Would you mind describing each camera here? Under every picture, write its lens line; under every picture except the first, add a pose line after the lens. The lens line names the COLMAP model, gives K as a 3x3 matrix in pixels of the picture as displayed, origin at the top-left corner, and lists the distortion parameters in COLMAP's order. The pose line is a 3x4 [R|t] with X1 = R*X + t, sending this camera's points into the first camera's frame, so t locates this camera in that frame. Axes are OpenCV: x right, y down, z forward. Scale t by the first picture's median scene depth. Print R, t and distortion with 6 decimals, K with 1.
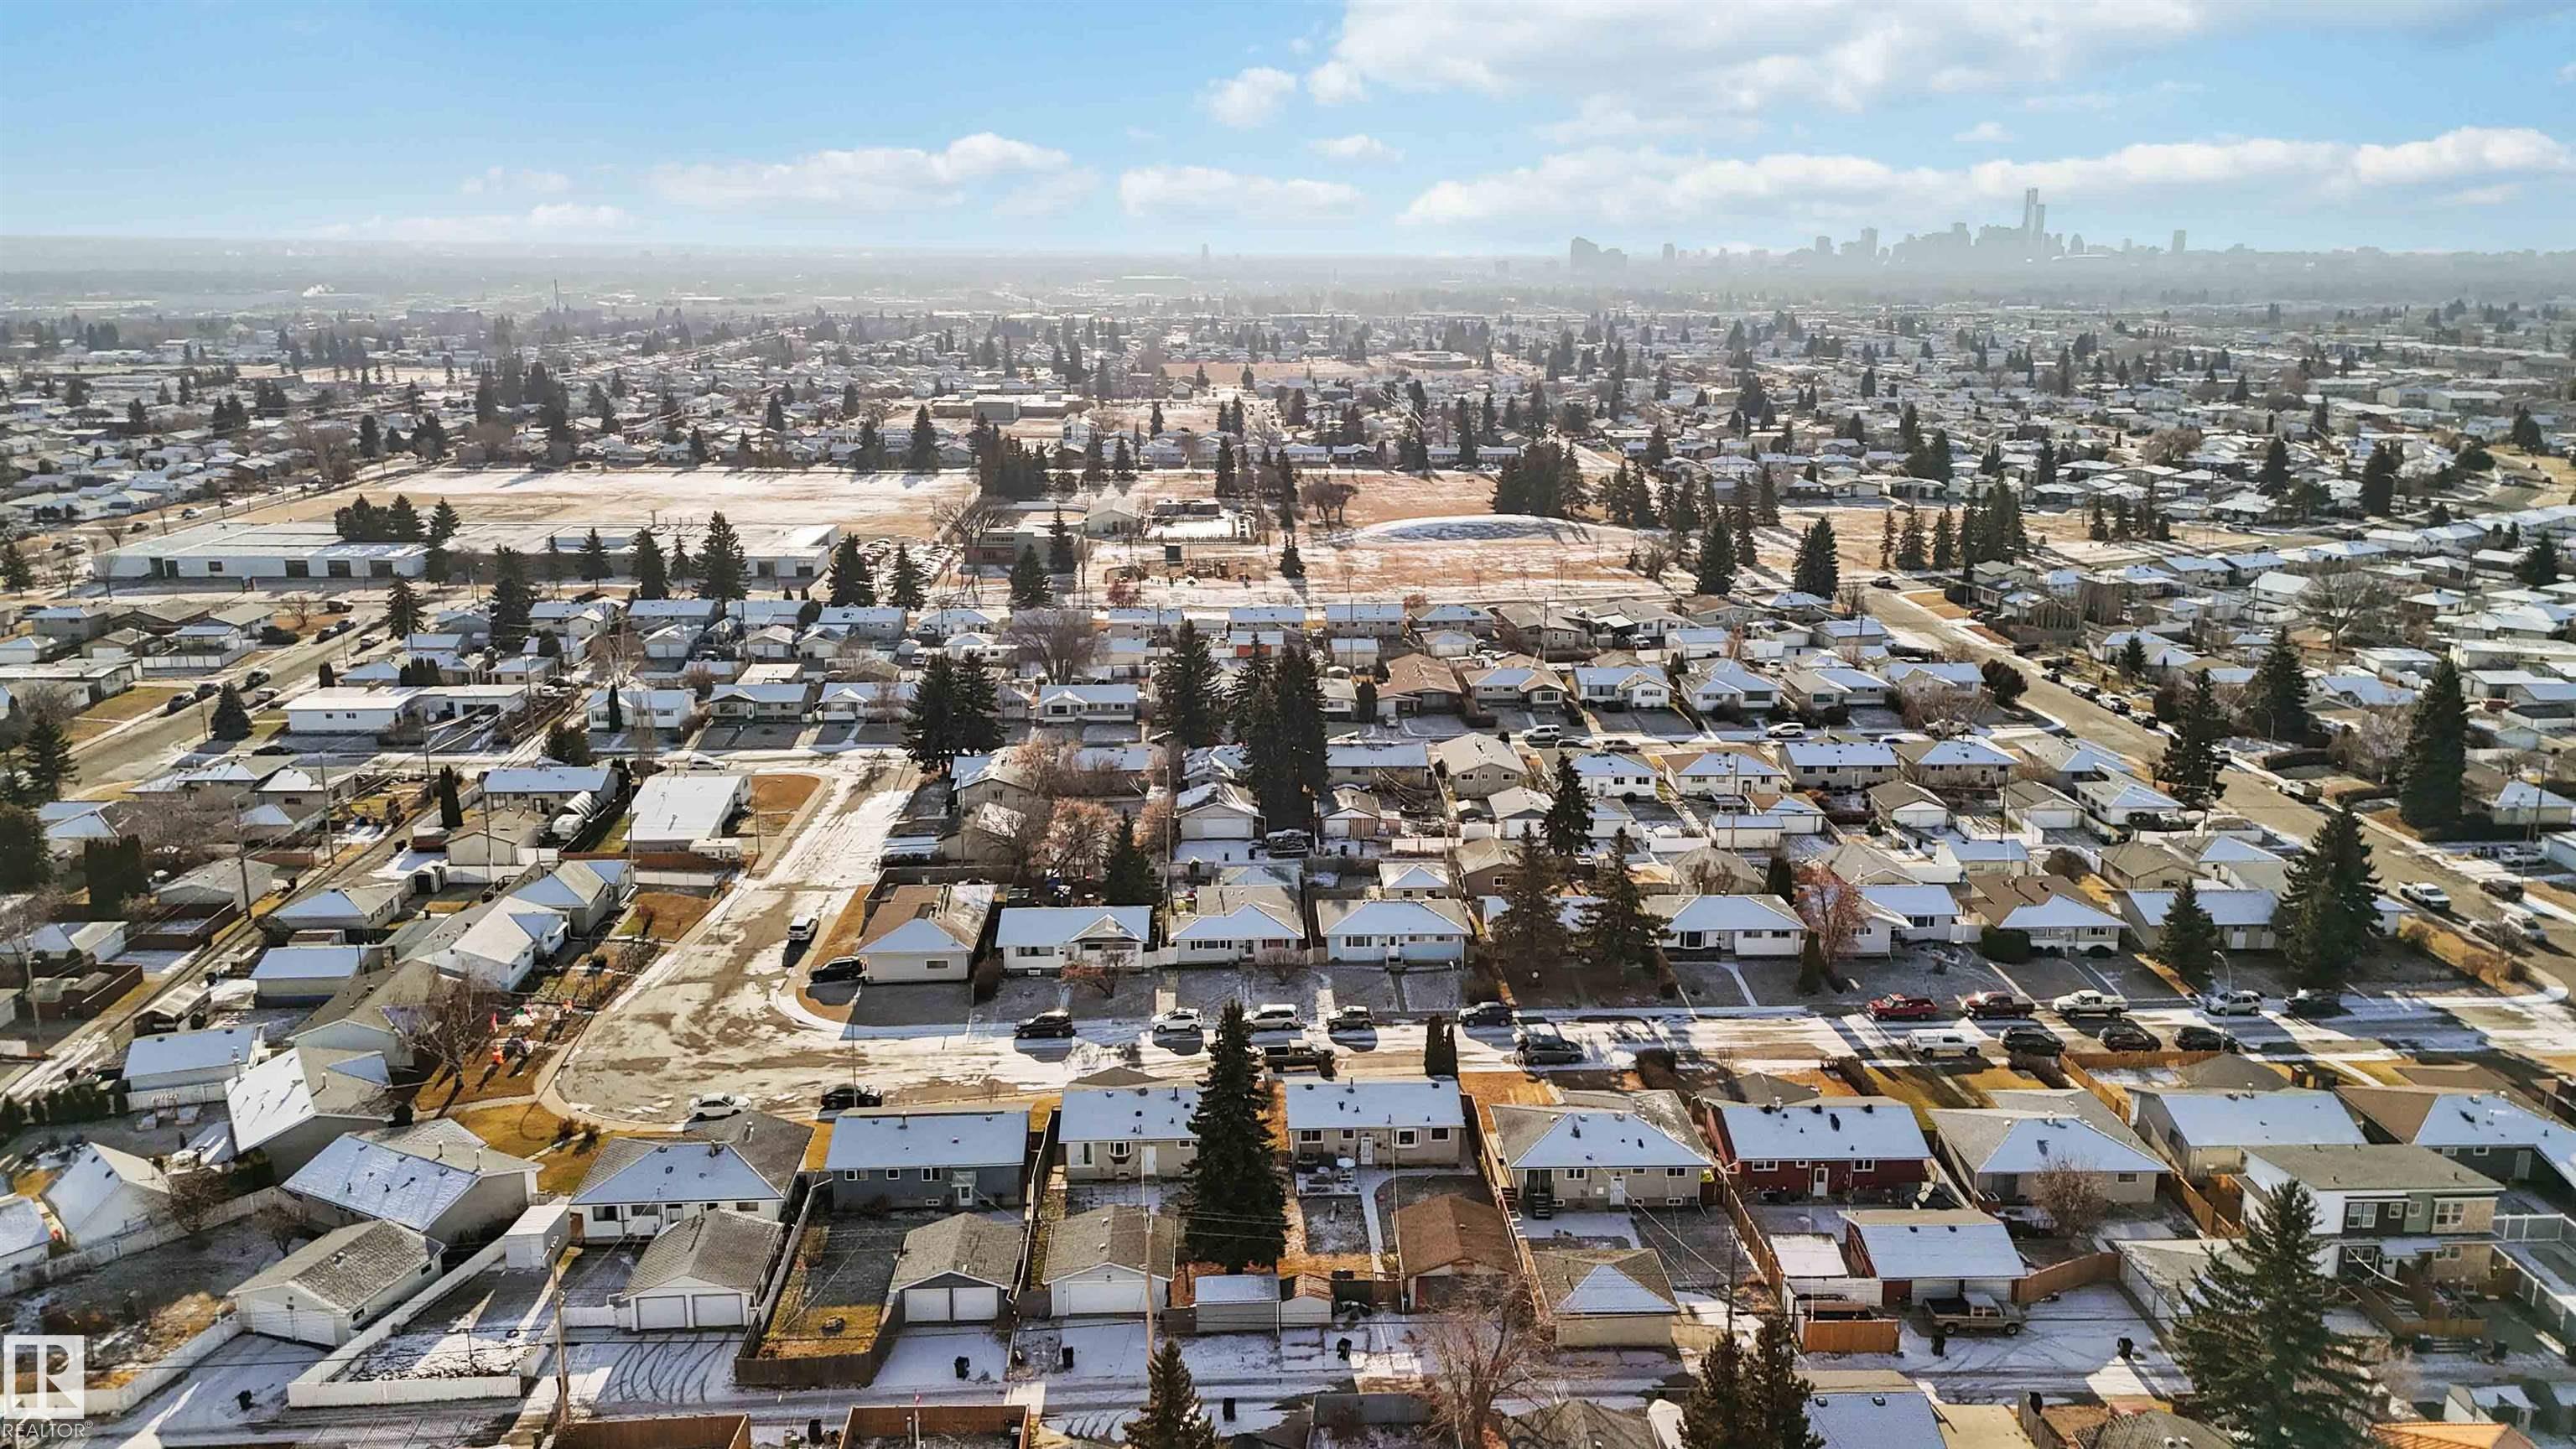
lens RADIAL K [[1873.4, 0, 1308.0], [0, 1873.4, 677.2], [0, 0, 1]] dist [0.118563, -0.170216]
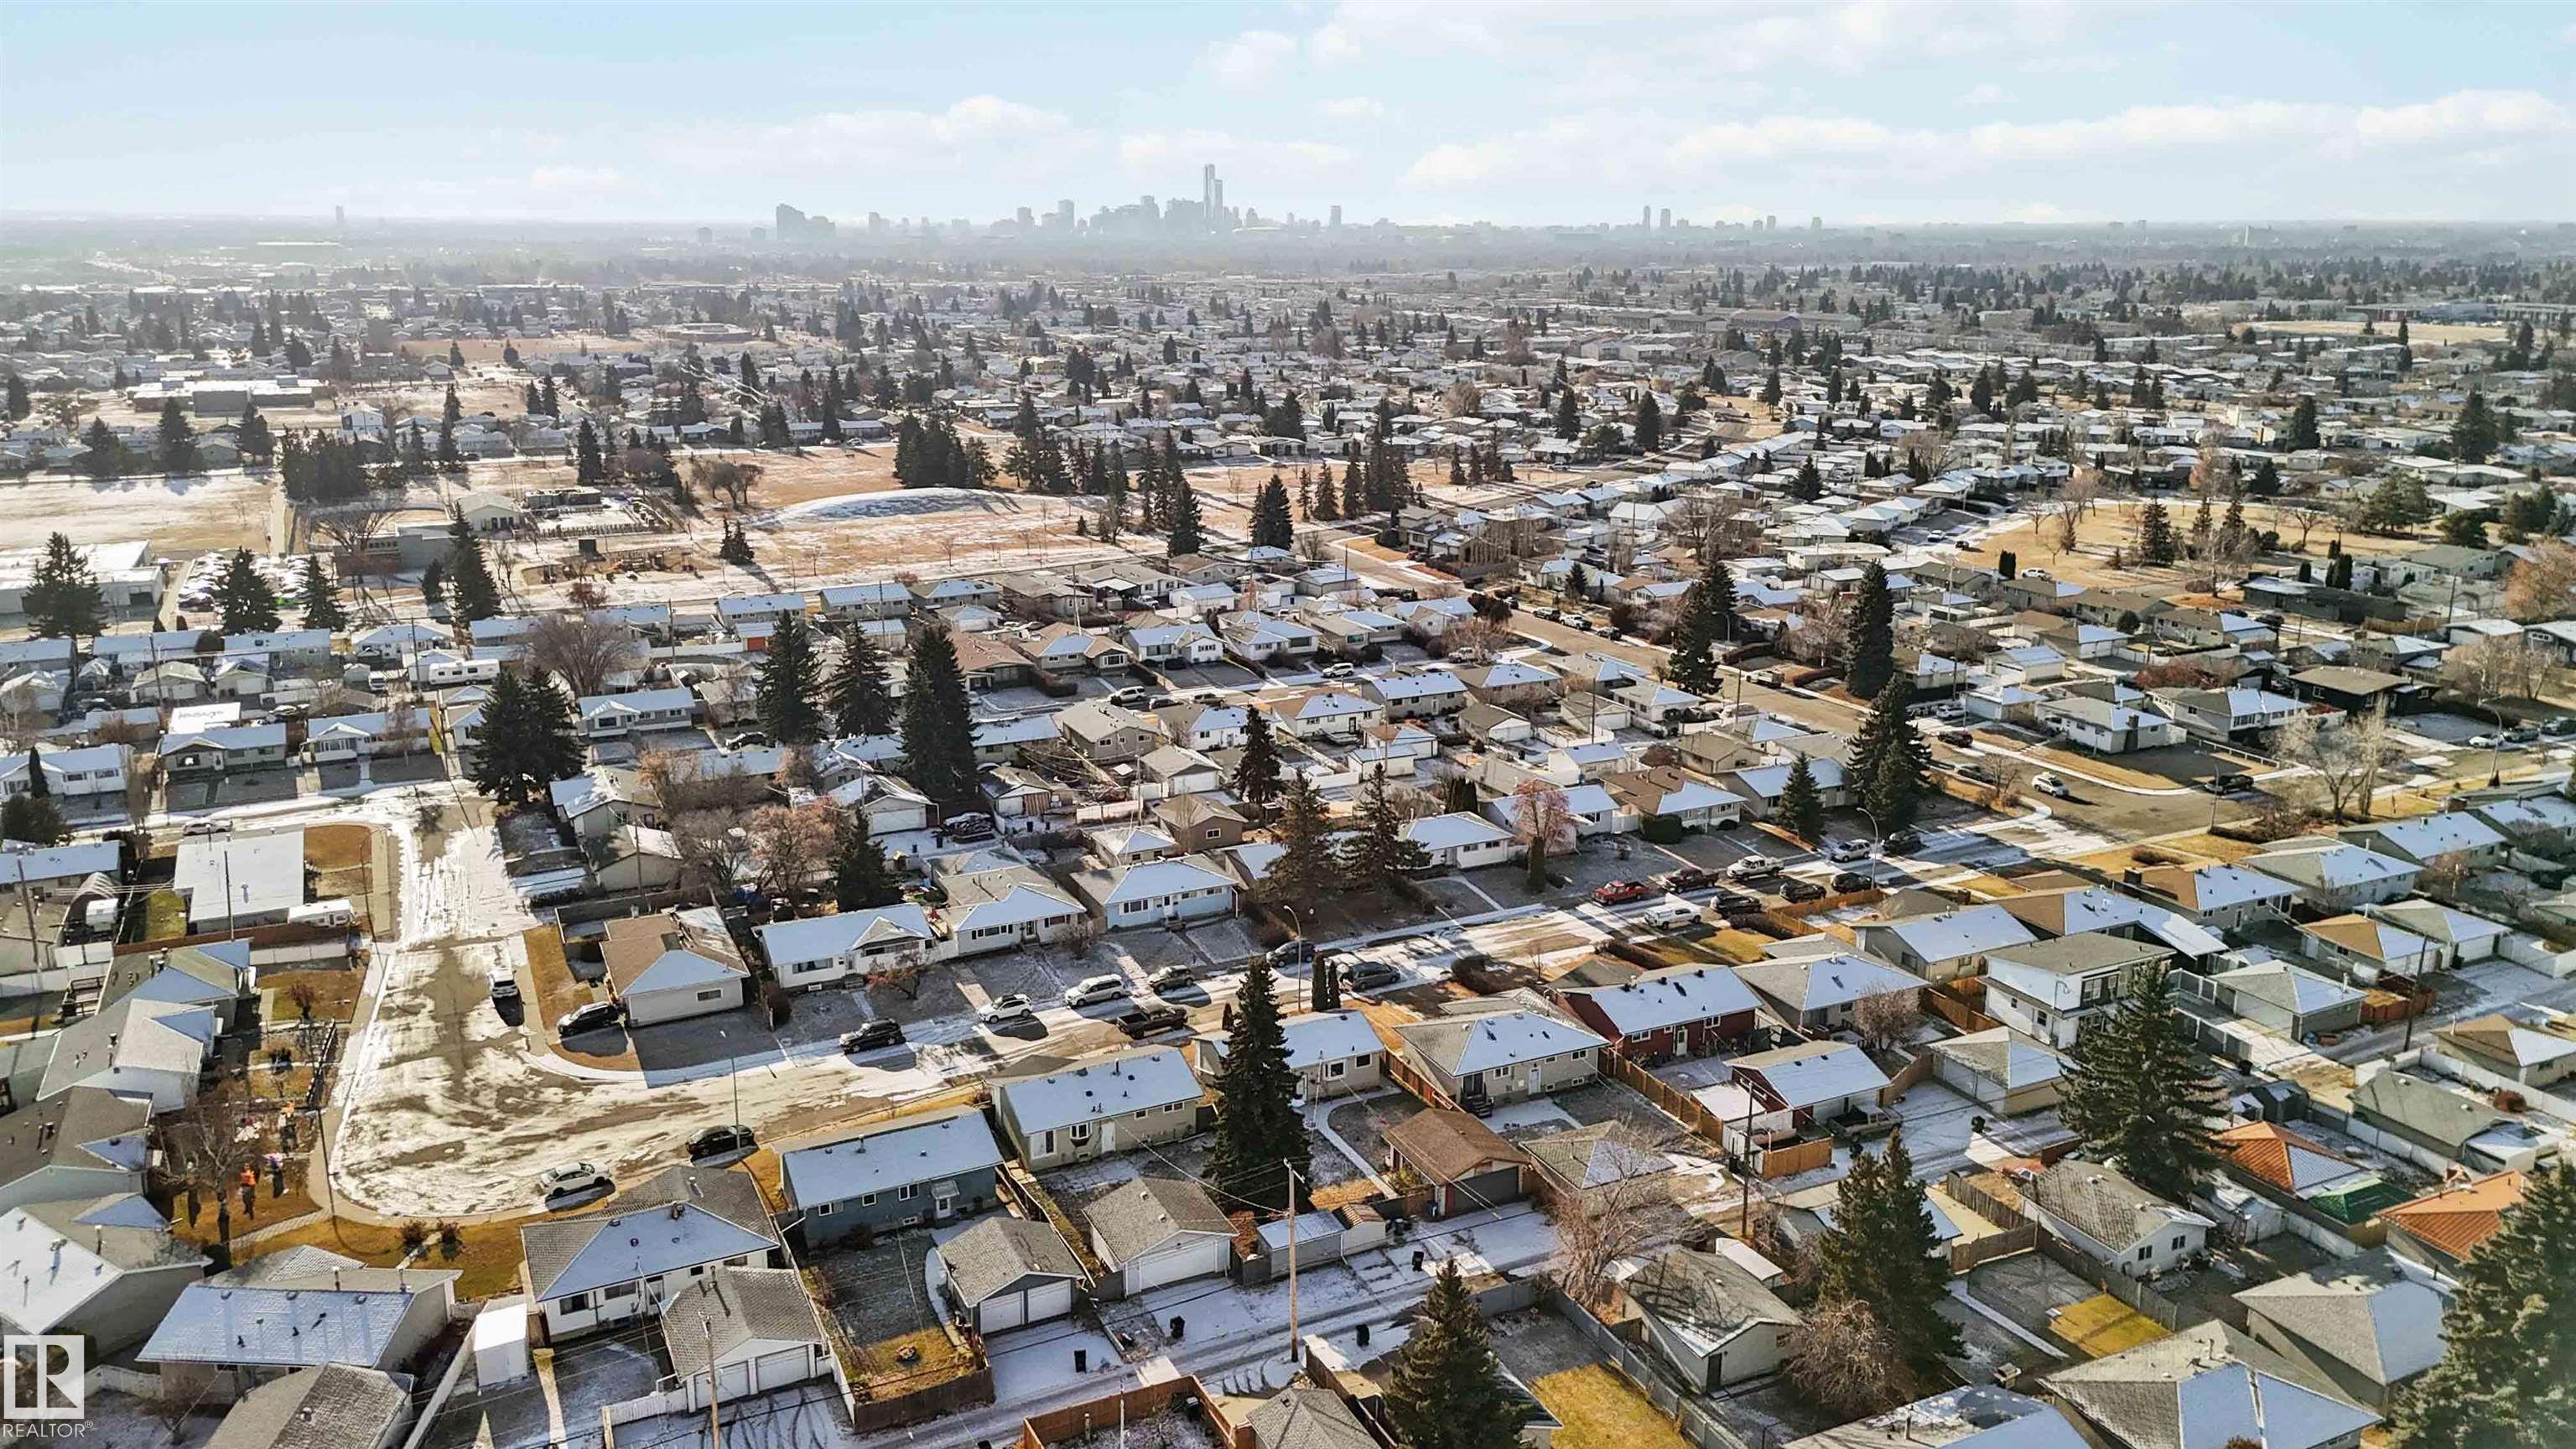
lens RADIAL K [[1873.4, 0, 1308.0], [0, 1873.4, 677.2], [0, 0, 1]] dist [0.118563, -0.170216]
pose [[0.917643, -0.093687, 0.386206, -0.253493], [0.087753, 0.995595, 0.033011, -0.007202], [-0.387597, 0.003599, 0.921822, 0.027586]]
